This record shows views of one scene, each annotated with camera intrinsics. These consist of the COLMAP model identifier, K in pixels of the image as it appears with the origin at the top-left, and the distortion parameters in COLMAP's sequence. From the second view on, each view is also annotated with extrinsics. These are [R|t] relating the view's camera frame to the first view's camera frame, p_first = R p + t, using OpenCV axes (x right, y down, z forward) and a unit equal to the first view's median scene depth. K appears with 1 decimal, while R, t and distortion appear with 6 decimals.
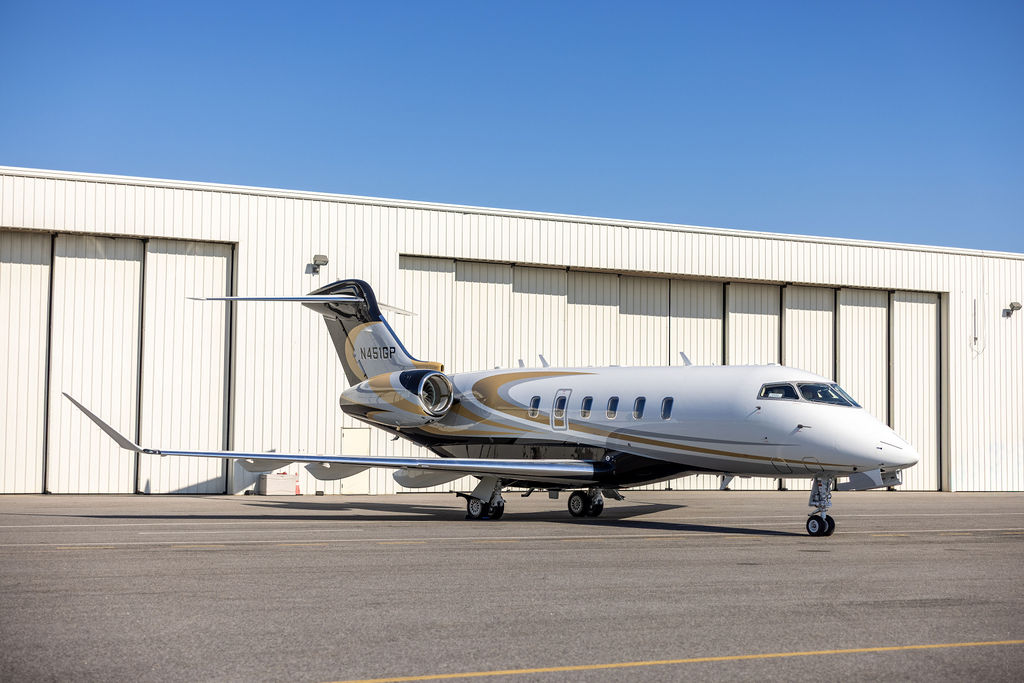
lens RADIAL K [[1789.3, 0, 513.1], [0, 1789.3, 341.1], [0, 0, 1]] dist [0.008076, 0.000000]
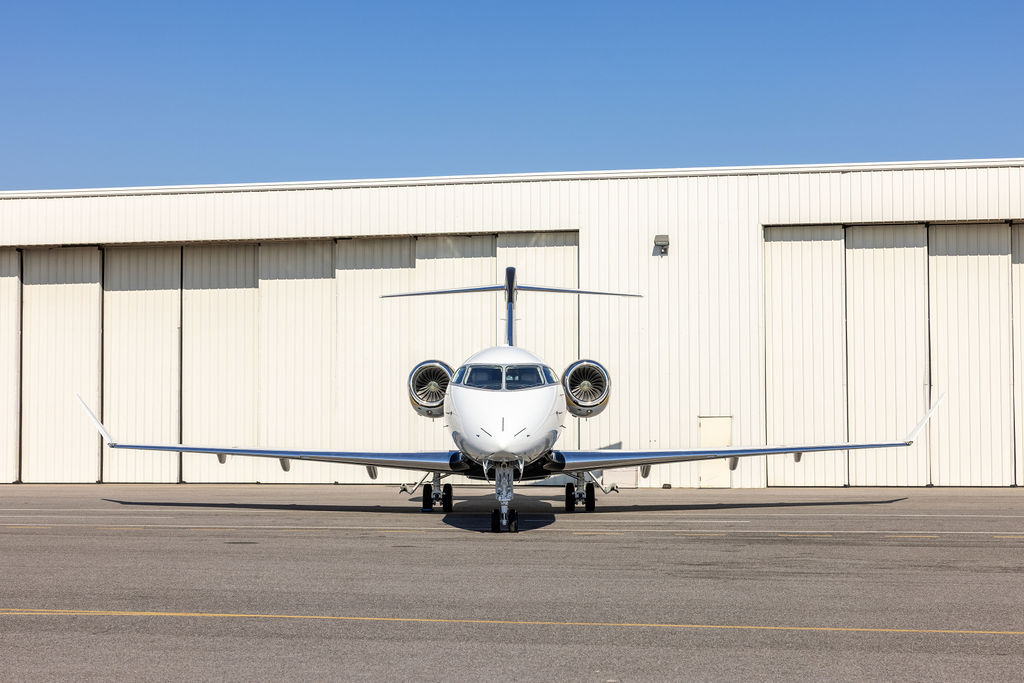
lens RADIAL K [[1749.6, 0, 509.7], [0, 1749.6, 346.5], [0, 0, 1]] dist [-0.071676, 0.000000]
pose [[0.744740, -0.045565, -0.665798, 0.448775], [0.048983, 0.998708, -0.013557, 0.019792], [0.665555, -0.022516, 0.746009, 0.257366]]
